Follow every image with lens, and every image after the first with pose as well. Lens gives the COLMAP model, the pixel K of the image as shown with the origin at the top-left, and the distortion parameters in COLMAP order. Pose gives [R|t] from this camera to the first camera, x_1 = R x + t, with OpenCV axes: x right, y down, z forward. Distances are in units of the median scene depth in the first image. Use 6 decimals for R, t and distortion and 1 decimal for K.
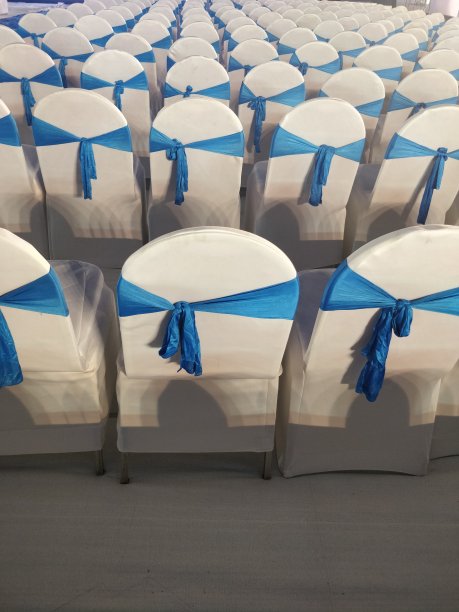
lens RADIAL K [[508.8, 0, 229.5], [0, 508.8, 306.0], [0, 0, 1]] dist [0.043696, -0.091629]
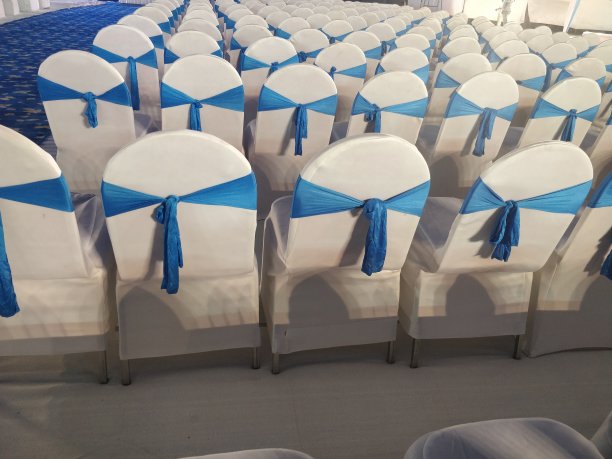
lens RADIAL K [[508.8, 0, 306.0], [0, 508.8, 229.5], [0, 0, 1]] dist [0.043696, -0.091629]
pose [[0.992383, -0.038022, 0.117177, -0.423356], [0.051558, 0.992056, -0.114747, 0.104345], [-0.111883, 0.119914, 0.986460, -0.153844]]
